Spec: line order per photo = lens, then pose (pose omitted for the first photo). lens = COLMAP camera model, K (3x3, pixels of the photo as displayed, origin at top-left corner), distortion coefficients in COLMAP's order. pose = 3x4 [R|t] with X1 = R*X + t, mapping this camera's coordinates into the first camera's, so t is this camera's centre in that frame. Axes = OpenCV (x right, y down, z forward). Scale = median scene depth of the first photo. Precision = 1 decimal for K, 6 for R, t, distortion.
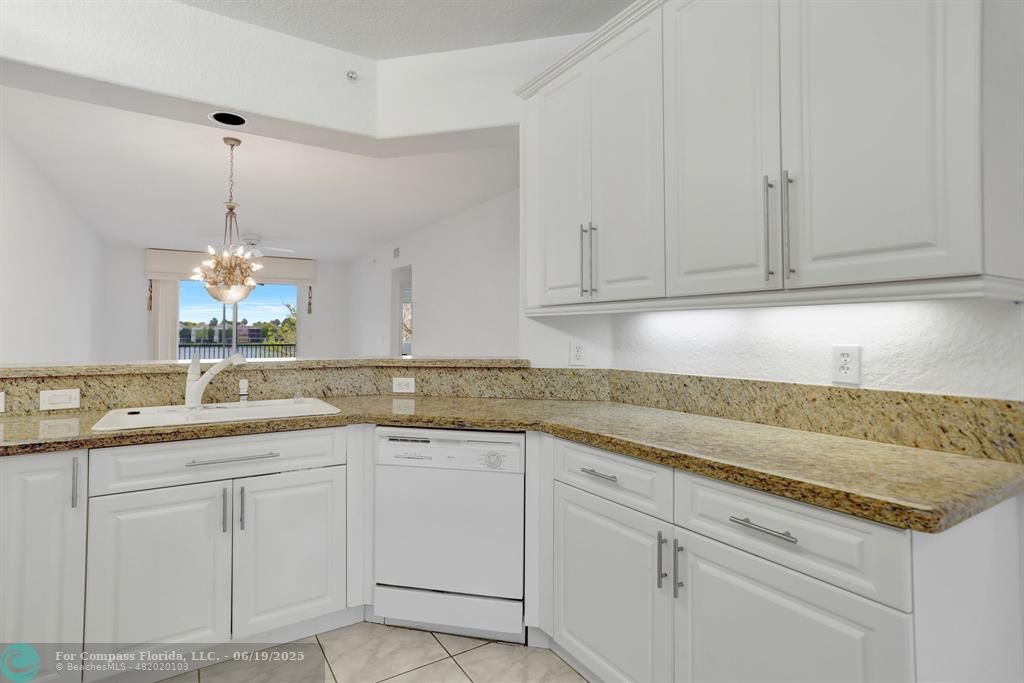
lens RADIAL K [[514.5, 0, 482.4], [0, 514.5, 318.0], [0, 0, 1]] dist [0.001431, 0.000929]
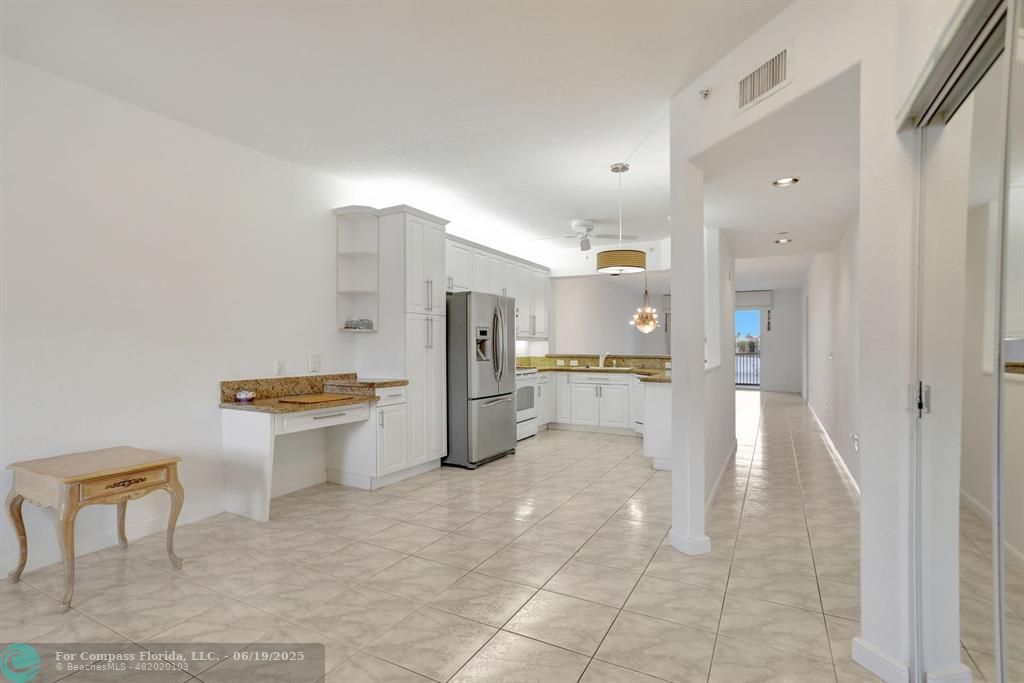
lens RADIAL K [[507.9, 0, 512.0], [0, 507.9, 341.5], [0, 0, 1]] dist [0.002212, 0.000605]
pose [[0.534297, -0.006180, -0.845275, 1.670074], [0.026253, 0.999612, 0.009286, -0.038085], [0.844889, -0.027152, 0.534252, -1.098103]]
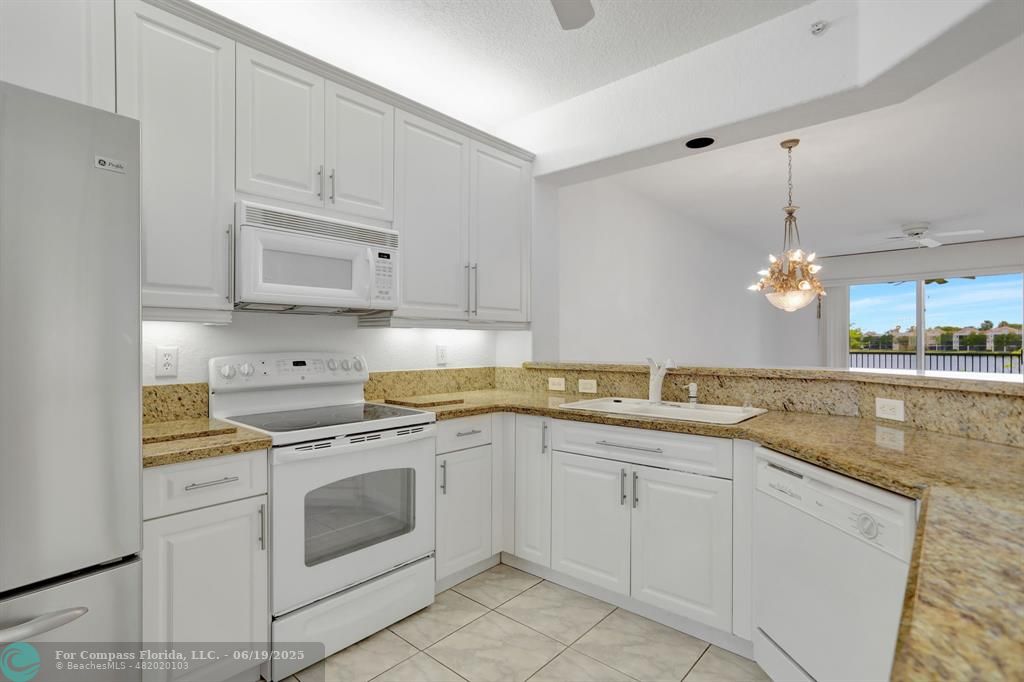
lens RADIAL K [[501.9, 0, 496.4], [0, 501.9, 341.6], [0, 0, 1]] dist [0.001943, 0.001174]
pose [[0.303364, -0.003970, -0.952866, 0.374118], [0.034673, 0.999375, 0.006875, 0.009340], [0.952244, -0.035124, 0.303313, 0.255252]]
